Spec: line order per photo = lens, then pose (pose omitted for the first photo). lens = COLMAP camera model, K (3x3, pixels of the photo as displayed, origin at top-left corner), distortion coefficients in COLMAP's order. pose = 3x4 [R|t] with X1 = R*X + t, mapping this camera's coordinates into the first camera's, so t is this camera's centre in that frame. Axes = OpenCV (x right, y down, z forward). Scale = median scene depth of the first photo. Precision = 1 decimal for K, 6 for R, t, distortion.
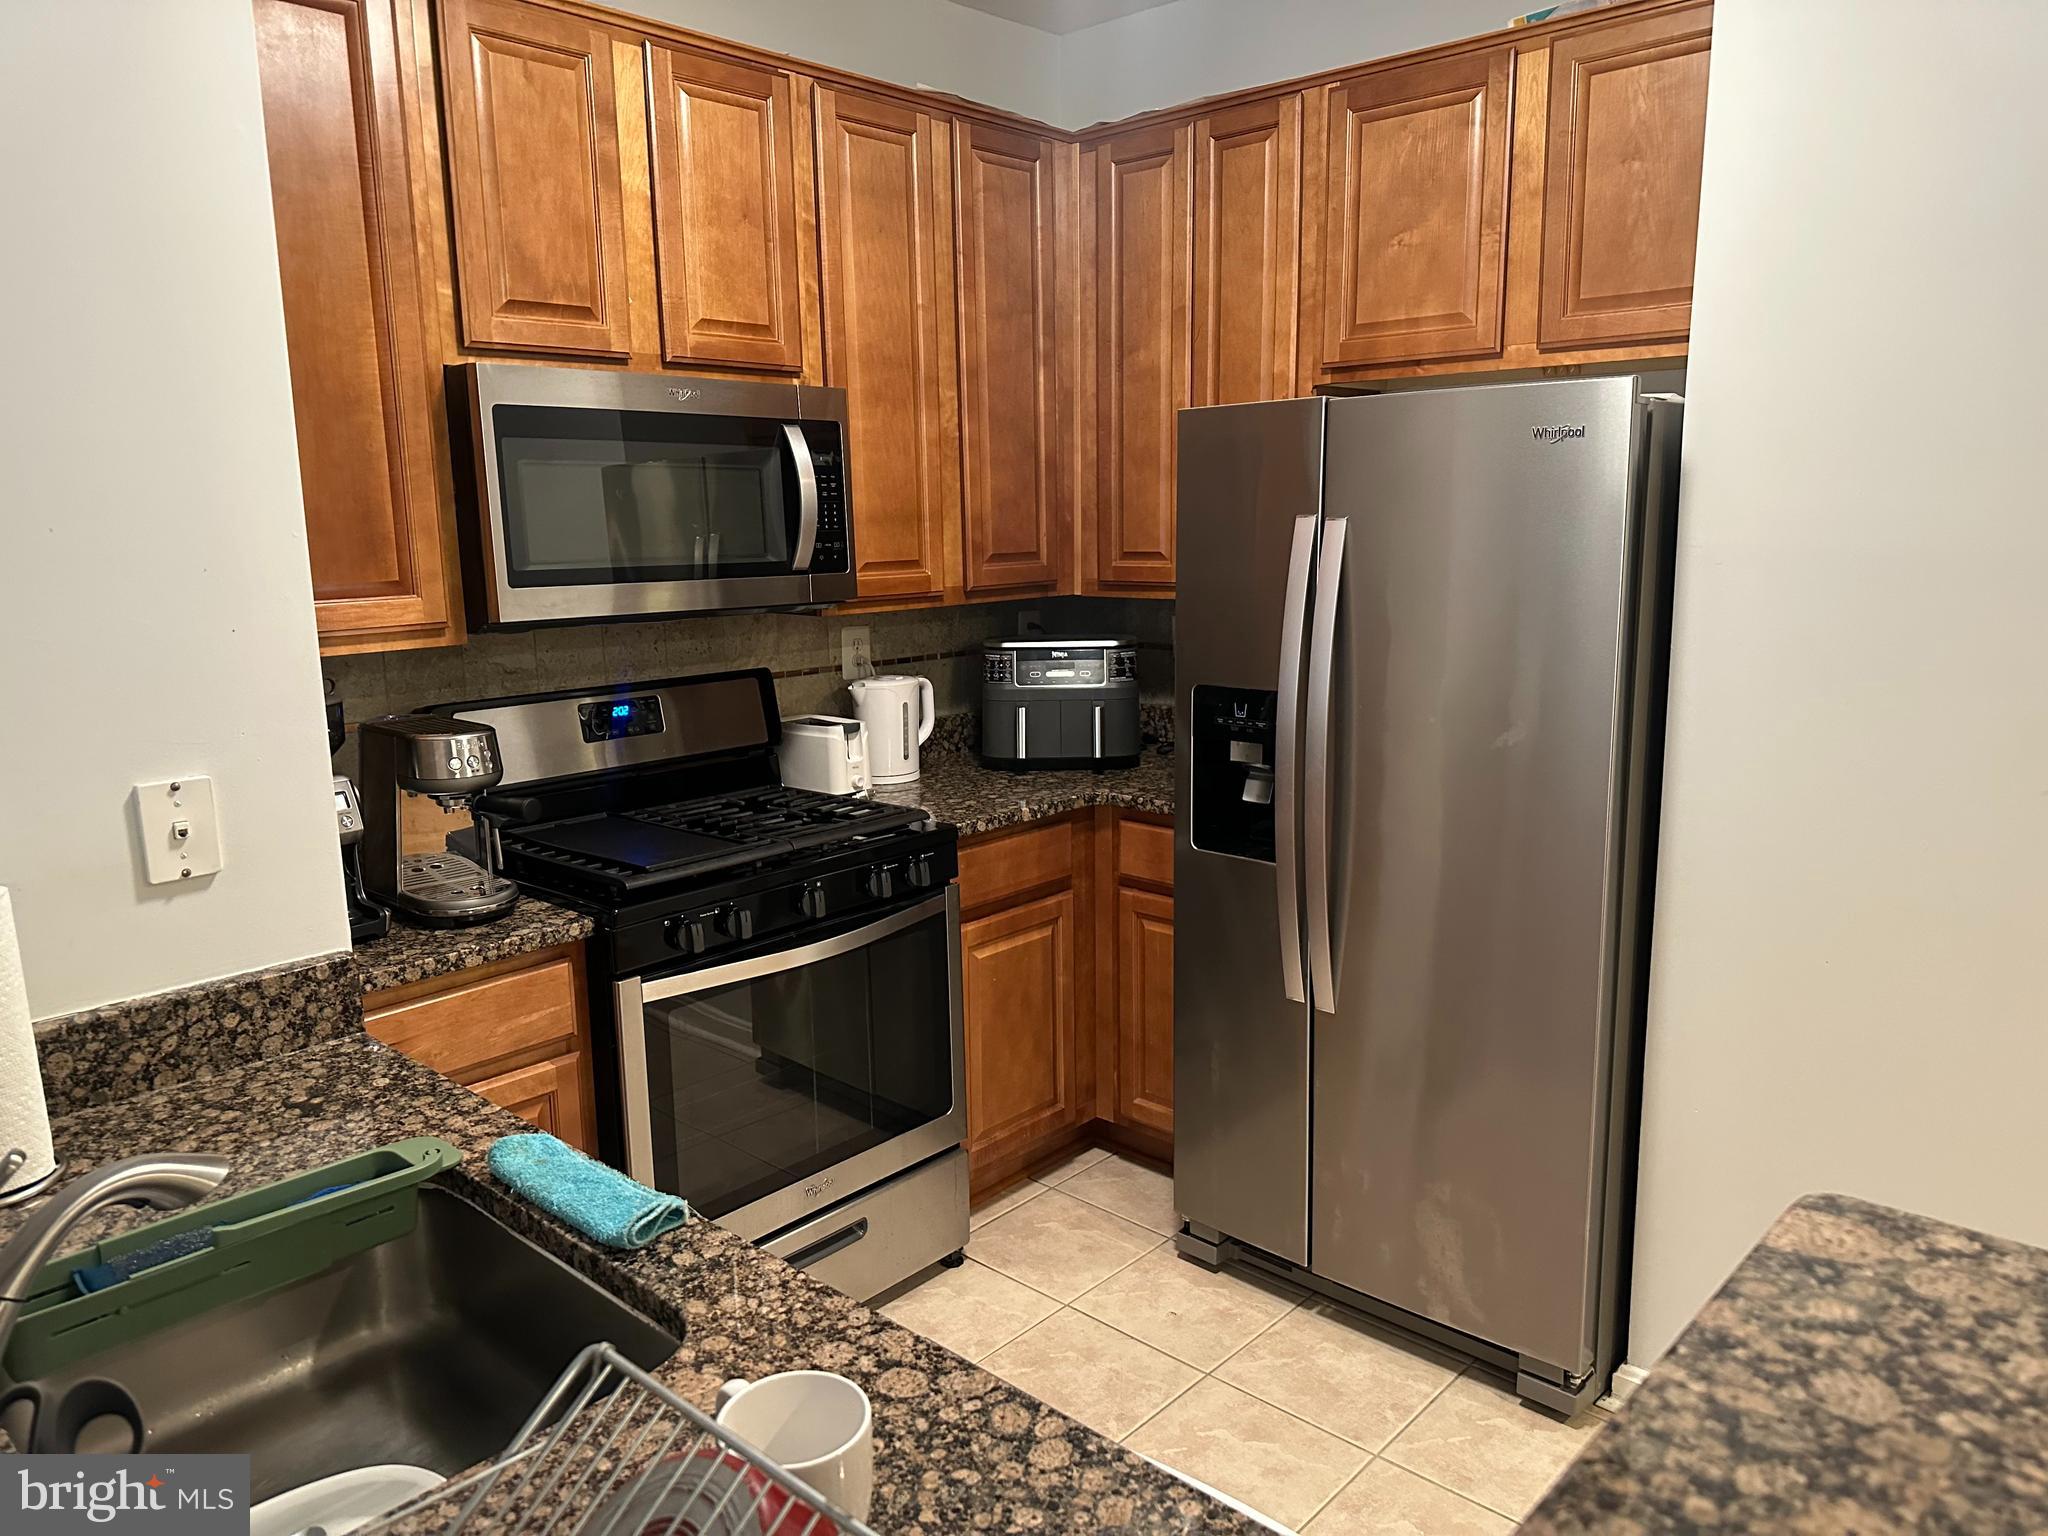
lens RADIAL K [[1433.7, 0, 1031.4], [0, 1433.7, 784.6], [0, 0, 1]] dist [0.070391, -0.093052]
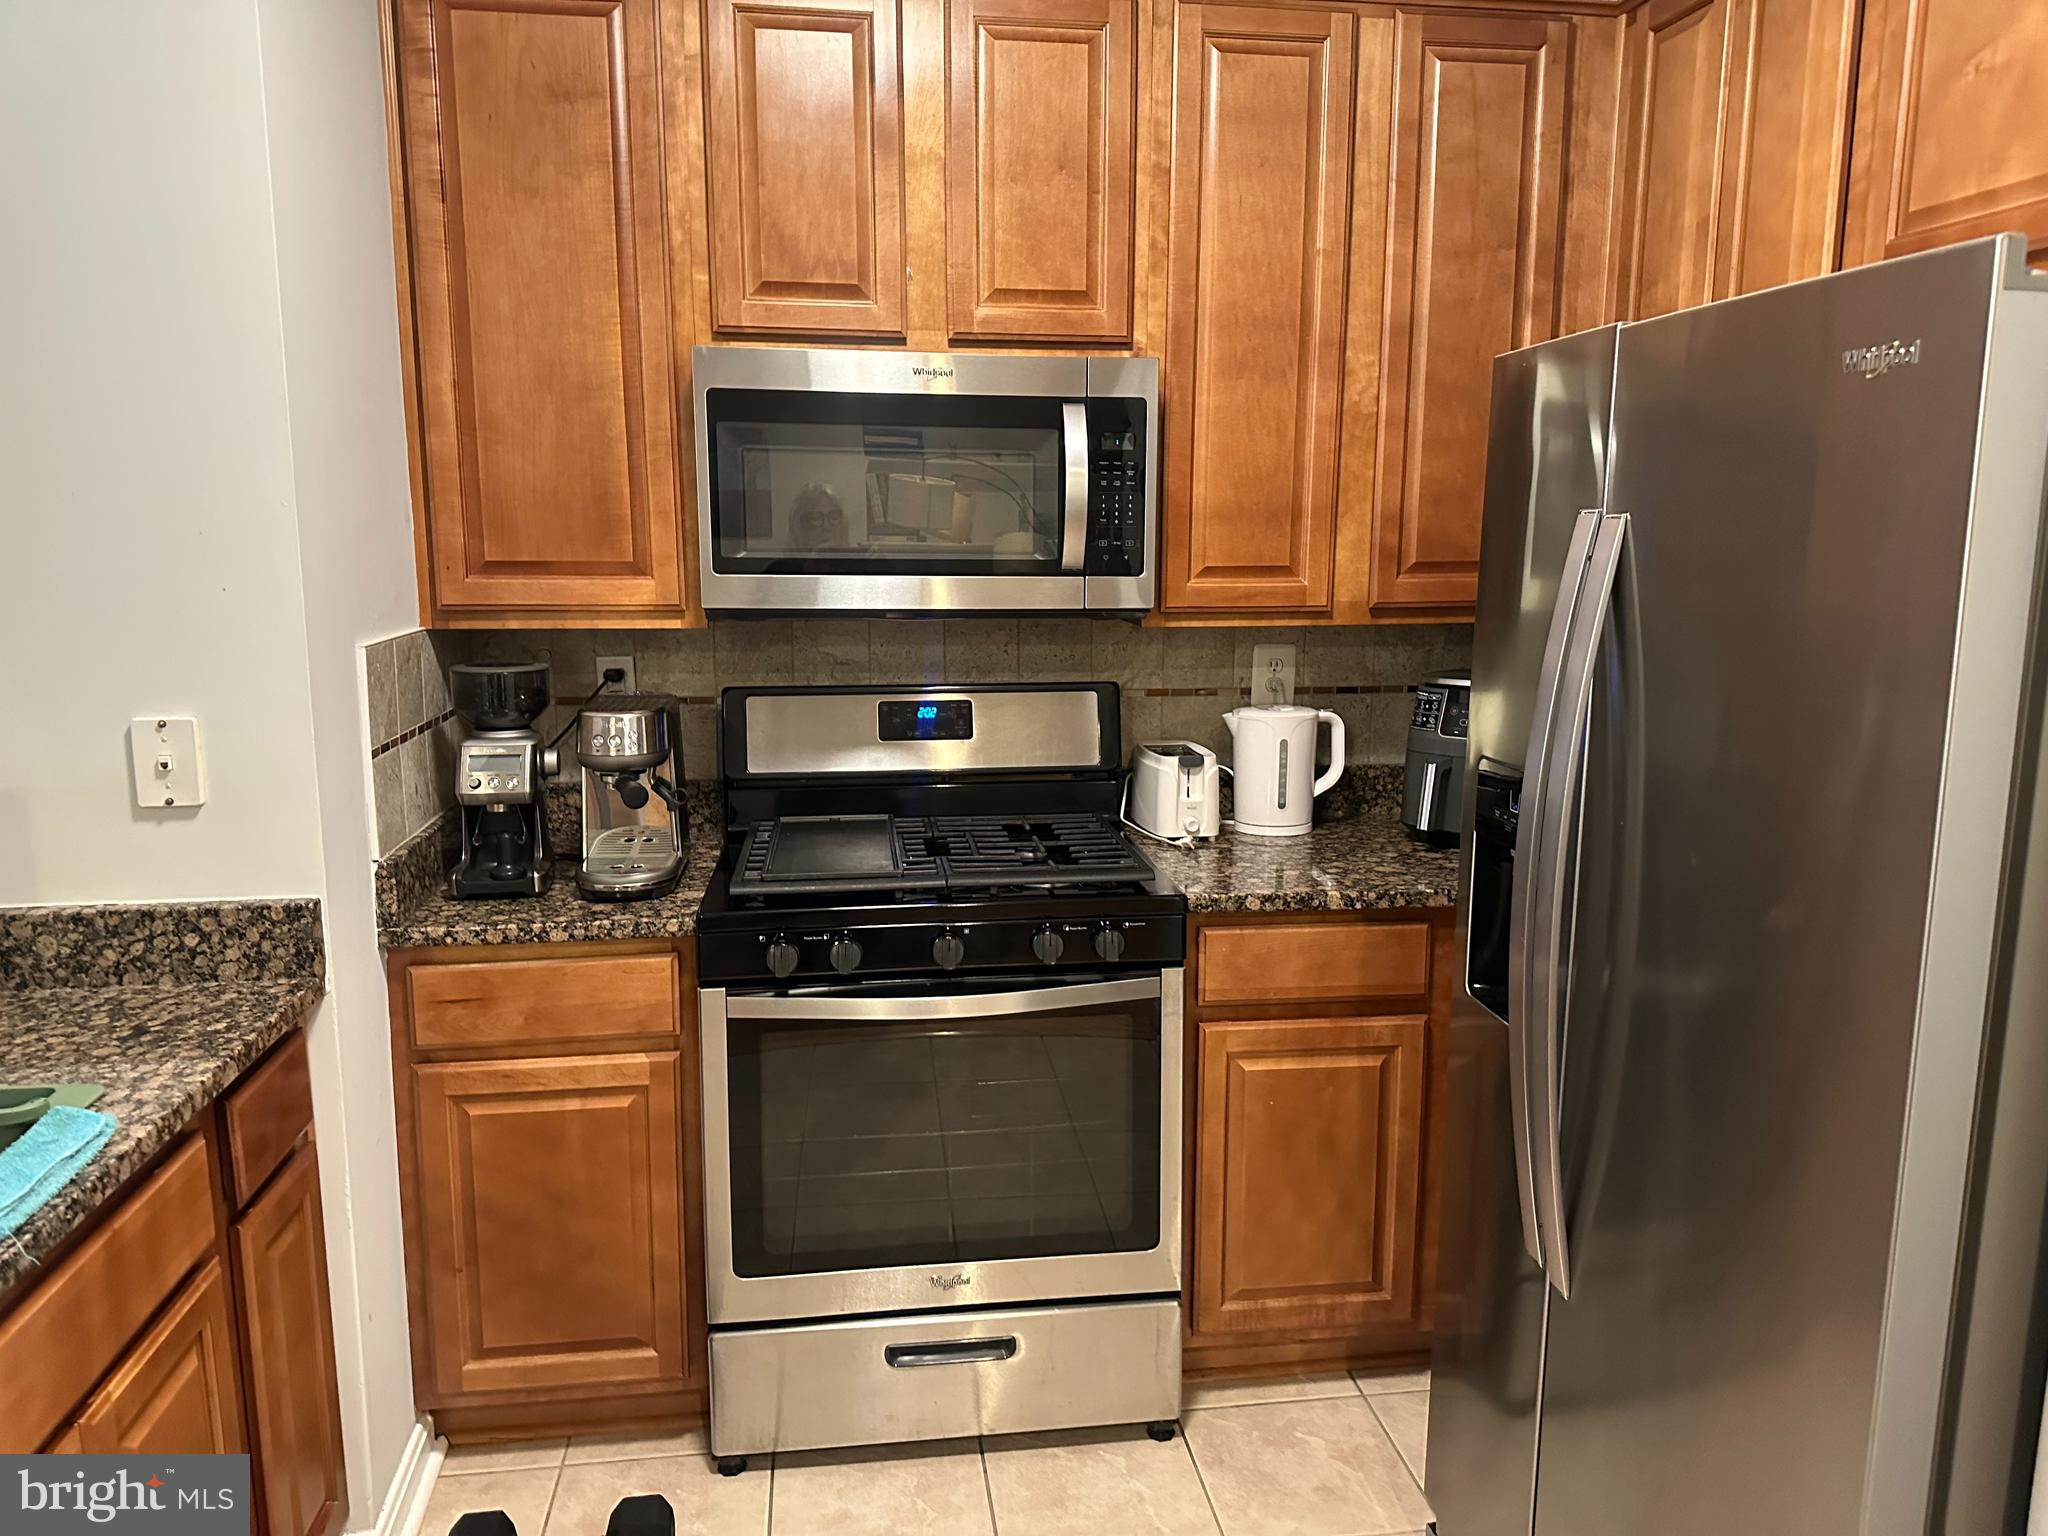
lens RADIAL K [[1433.7, 0, 1026.4], [0, 1433.7, 762.4], [0, 0, 1]] dist [0.070391, -0.093052]
pose [[0.768510, 0.122645, -0.627974, 0.388620], [-0.138224, 0.990105, 0.024212, -0.054215], [0.624729, 0.068194, 0.777858, 0.335114]]
